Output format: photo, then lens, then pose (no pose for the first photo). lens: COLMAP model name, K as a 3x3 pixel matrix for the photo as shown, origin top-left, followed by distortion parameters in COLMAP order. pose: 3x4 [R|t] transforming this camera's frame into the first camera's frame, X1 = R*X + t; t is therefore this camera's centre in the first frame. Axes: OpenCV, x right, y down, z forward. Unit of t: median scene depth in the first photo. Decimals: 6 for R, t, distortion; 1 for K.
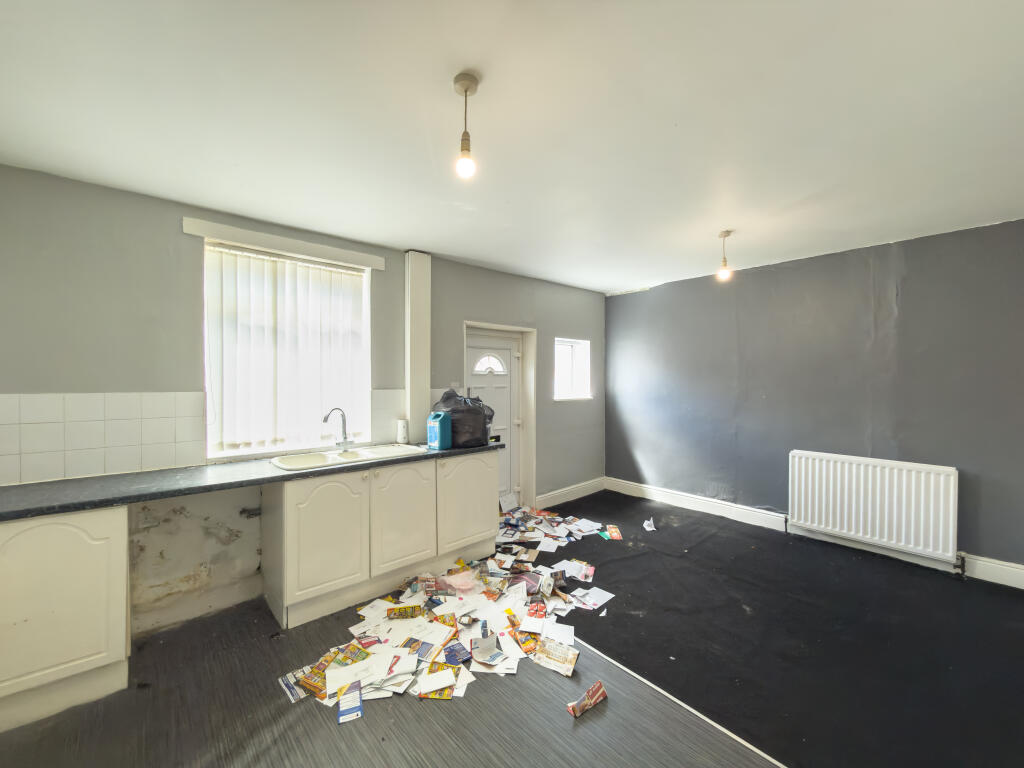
lens RADIAL K [[416.0, 0, 509.6], [0, 416.0, 382.9], [0, 0, 1]] dist [-0.002075, 0.000083]
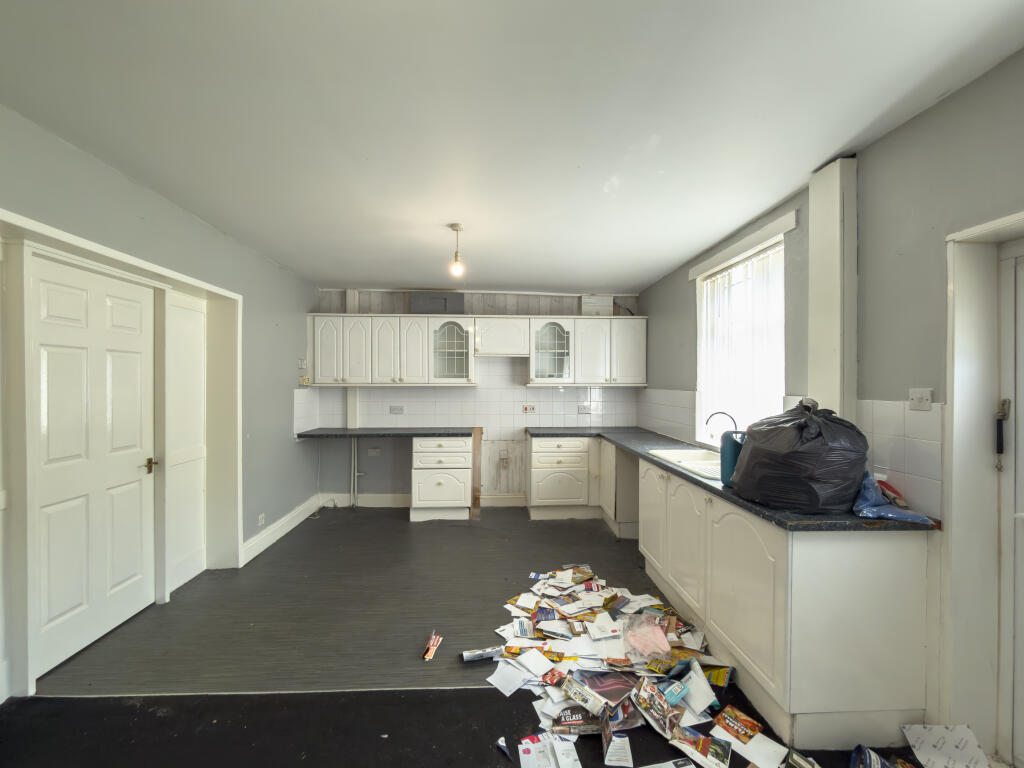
lens RADIAL K [[416.0, 0, 509.2], [0, 416.0, 382.3], [0, 0, 1]] dist [-0.002075, 0.000083]
pose [[-0.626756, -0.003254, -0.779209, 0.734296], [-0.017623, 0.999795, 0.010000, -0.009424], [0.779016, 0.020000, -0.626685, 1.426855]]
